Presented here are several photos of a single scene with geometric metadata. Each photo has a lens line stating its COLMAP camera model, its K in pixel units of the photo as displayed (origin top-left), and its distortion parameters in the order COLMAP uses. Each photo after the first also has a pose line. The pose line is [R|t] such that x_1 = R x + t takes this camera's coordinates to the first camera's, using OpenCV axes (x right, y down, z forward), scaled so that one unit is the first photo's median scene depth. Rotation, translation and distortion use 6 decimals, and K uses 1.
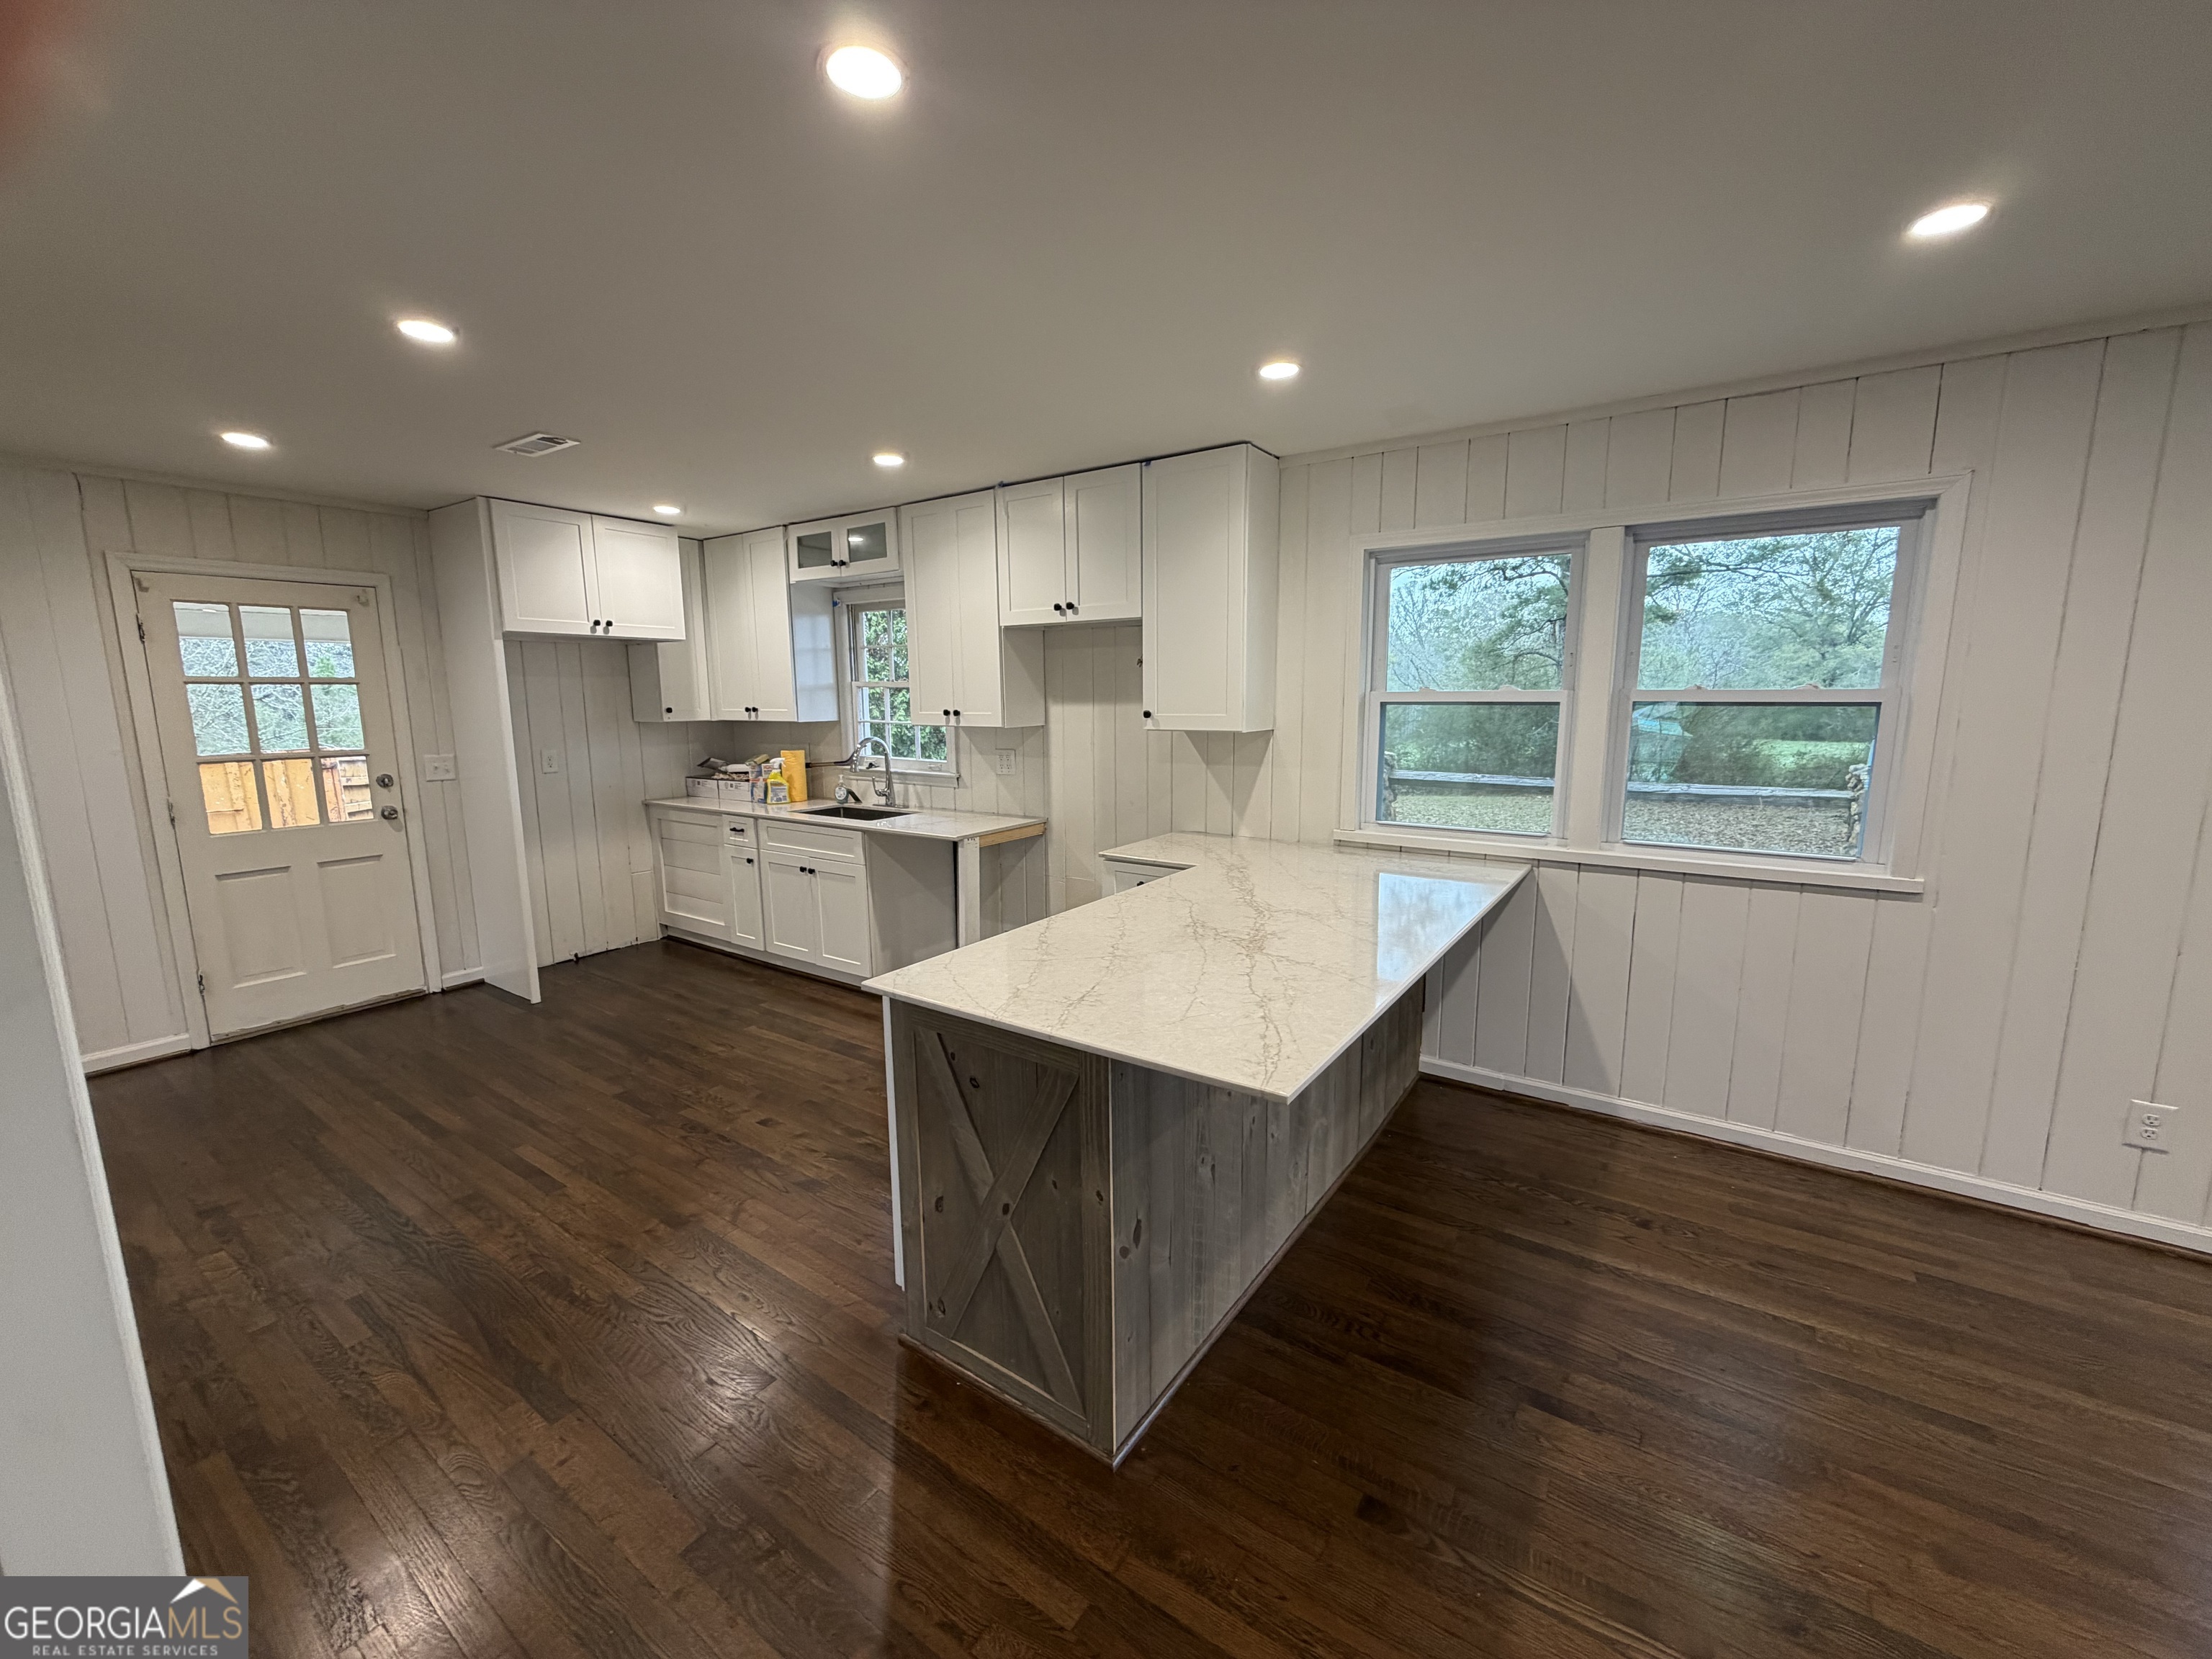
lens RADIAL K [[881.7, 0, 1098.5], [0, 881.7, 832.1], [0, 0, 1]] dist [-0.000721, 0.000013]
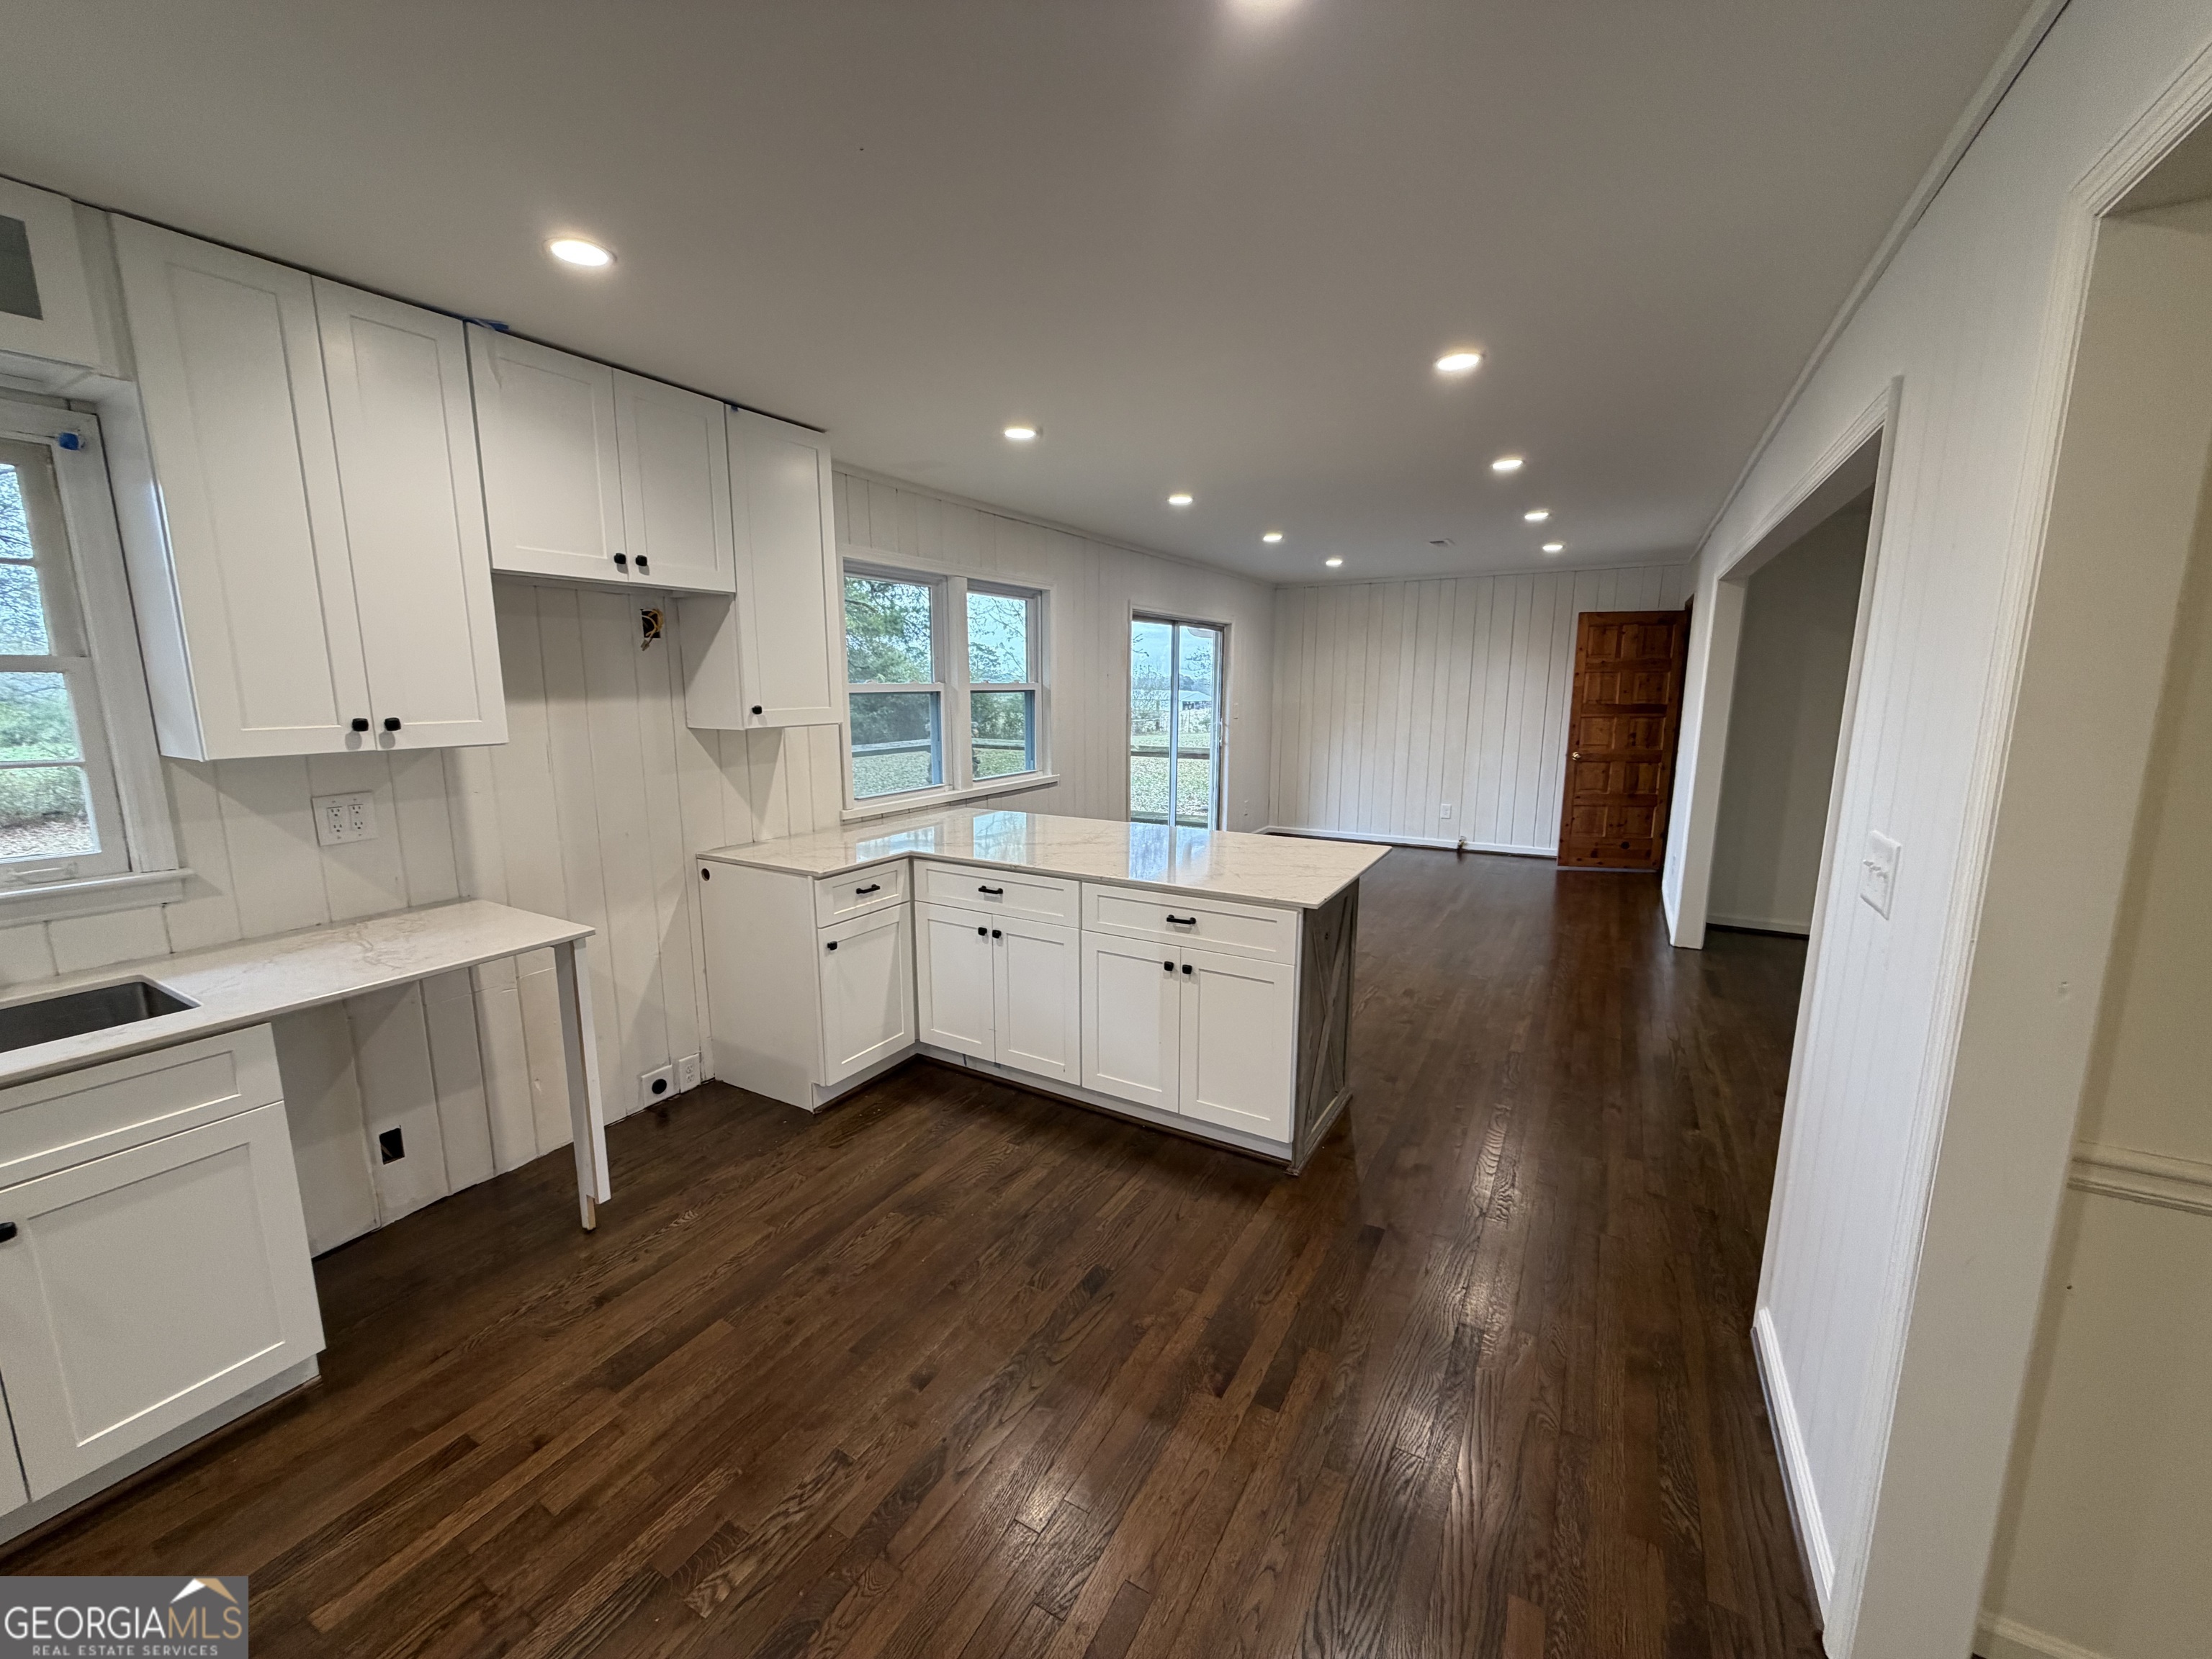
lens RADIAL K [[881.7, 0, 1100.7], [0, 881.7, 831.7], [0, 0, 1]] dist [-0.000721, 0.000013]
pose [[-0.085587, -0.161272, 0.983192, -0.759680], [0.157717, 0.972177, 0.173195, -0.106293], [-0.983768, 0.169889, -0.057770, 0.689822]]
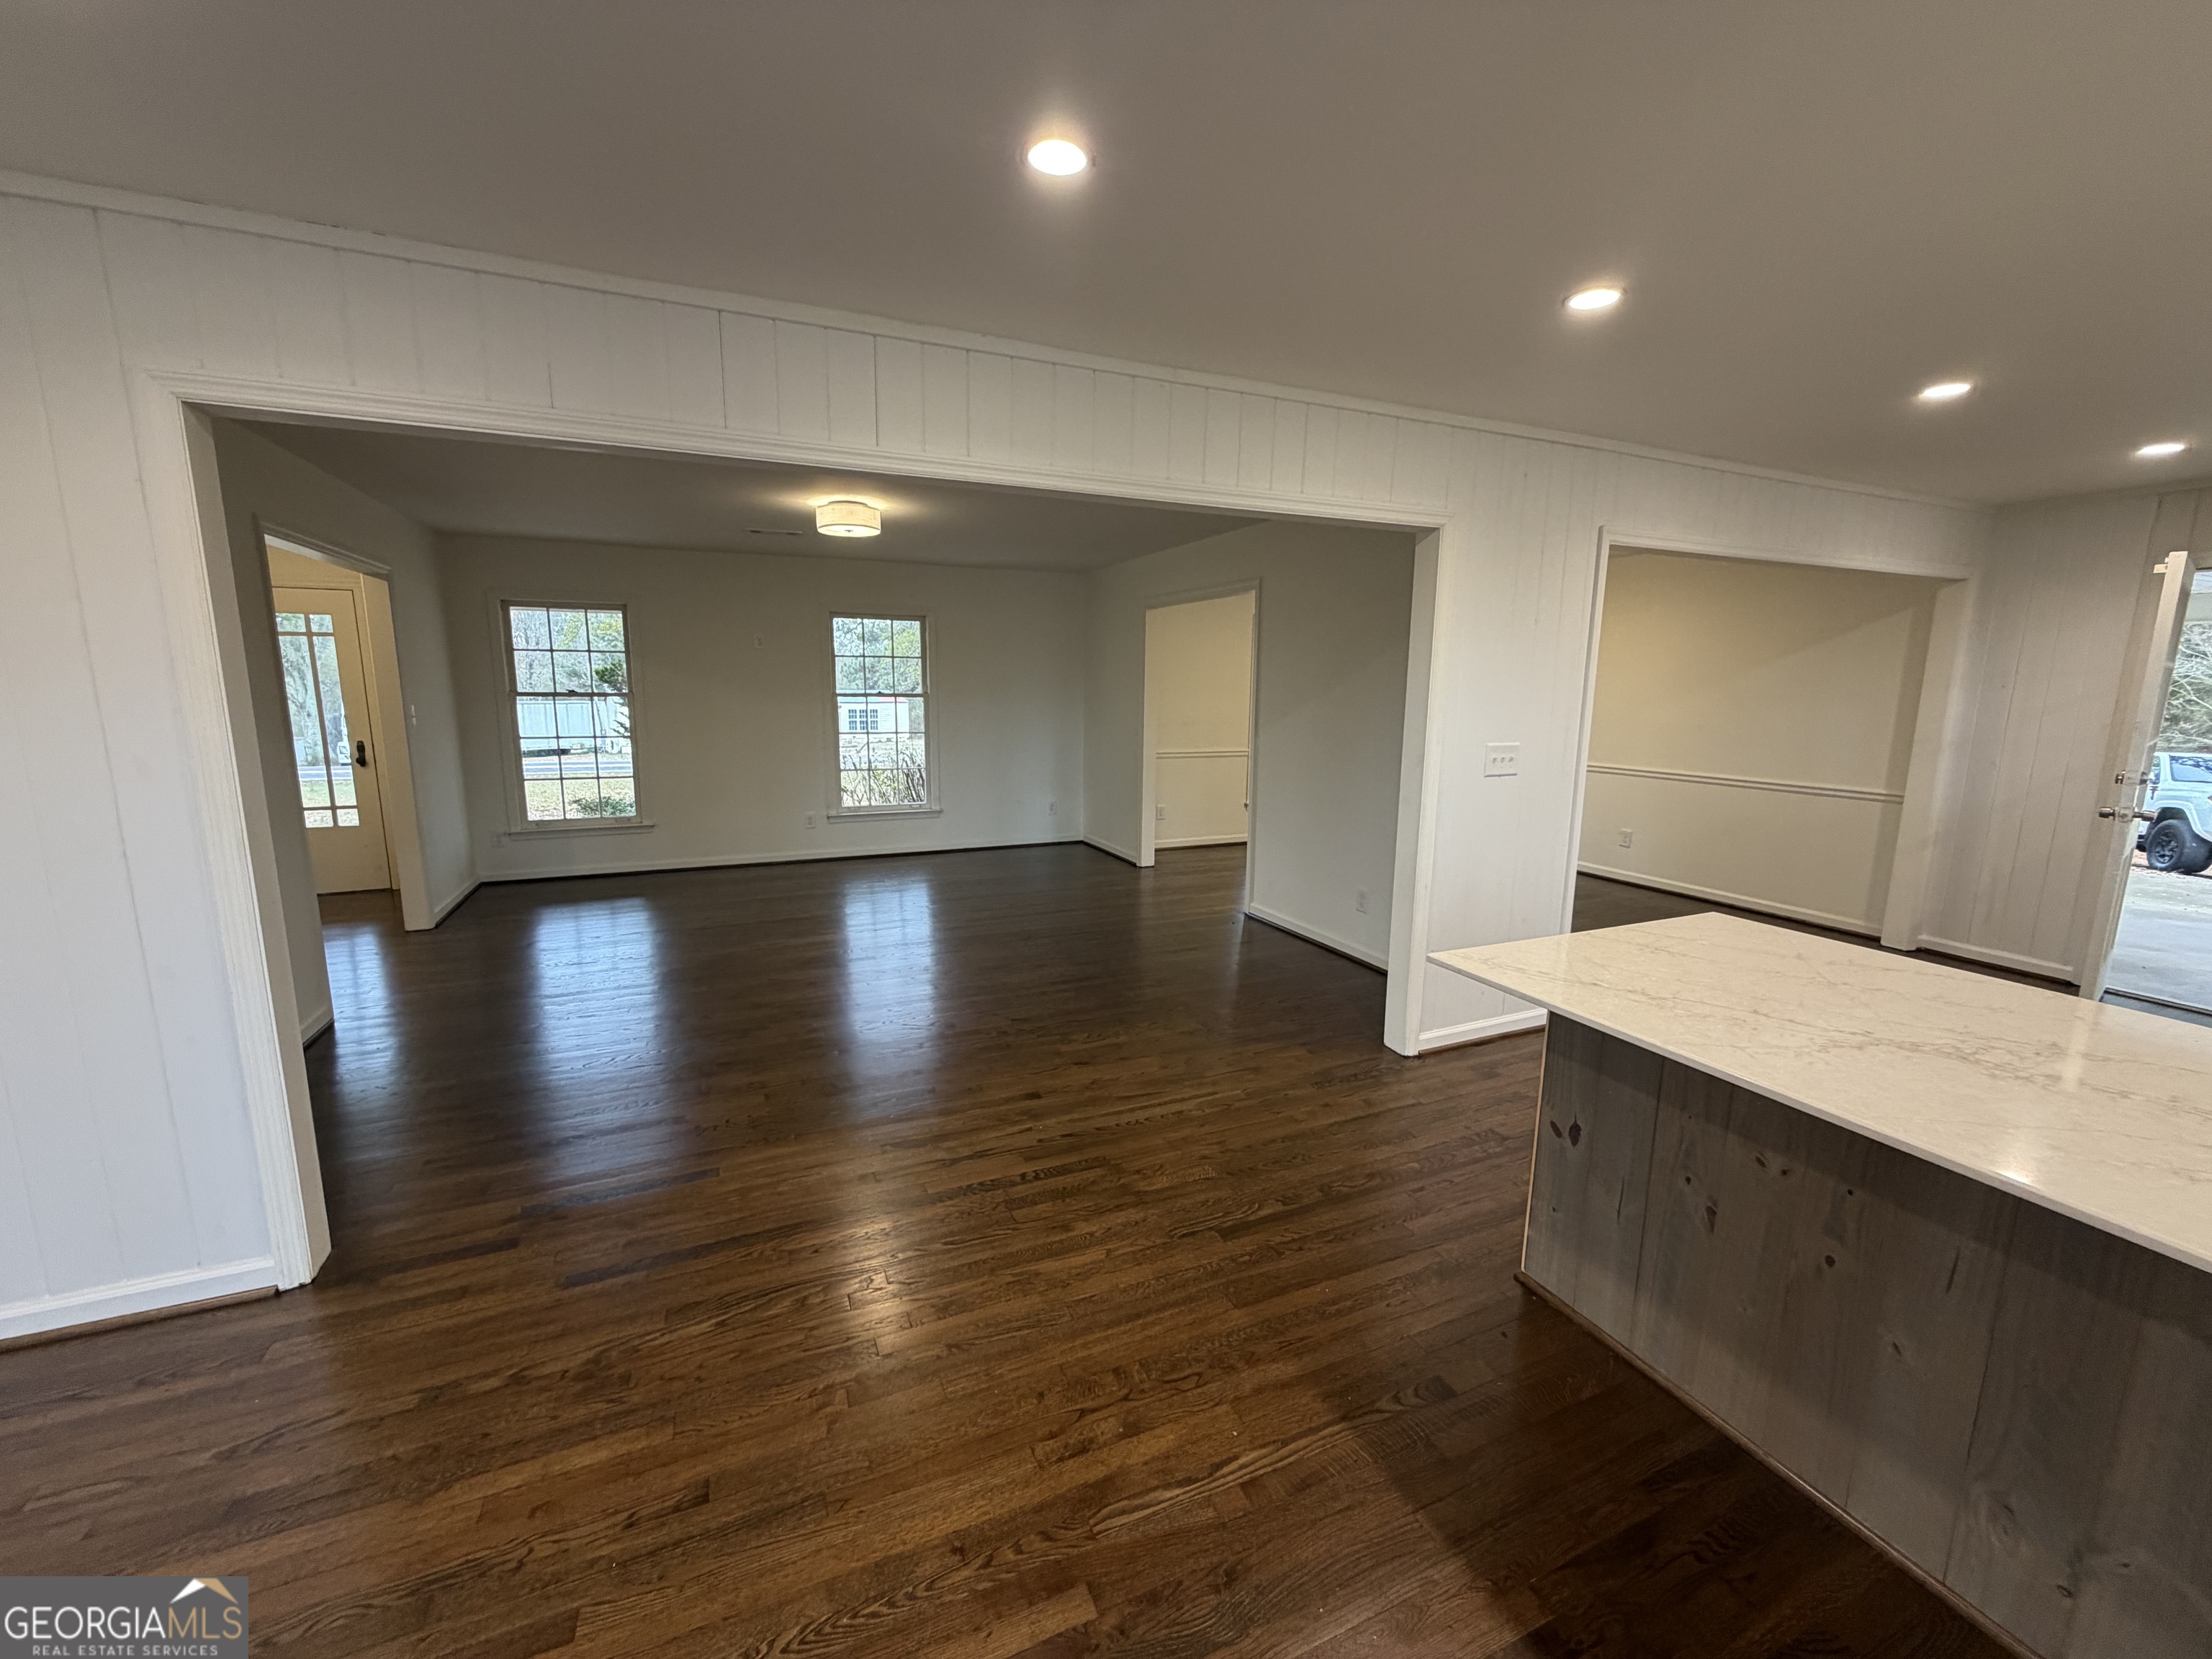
lens RADIAL K [[881.7, 0, 1098.6], [0, 881.7, 829.3], [0, 0, 1]] dist [-0.000721, 0.000013]
pose [[-0.523646, 0.147519, -0.839067, 0.593564], [-0.137917, 0.957224, 0.254364, -0.066353], [0.840699, 0.248918, -0.480901, 0.423151]]
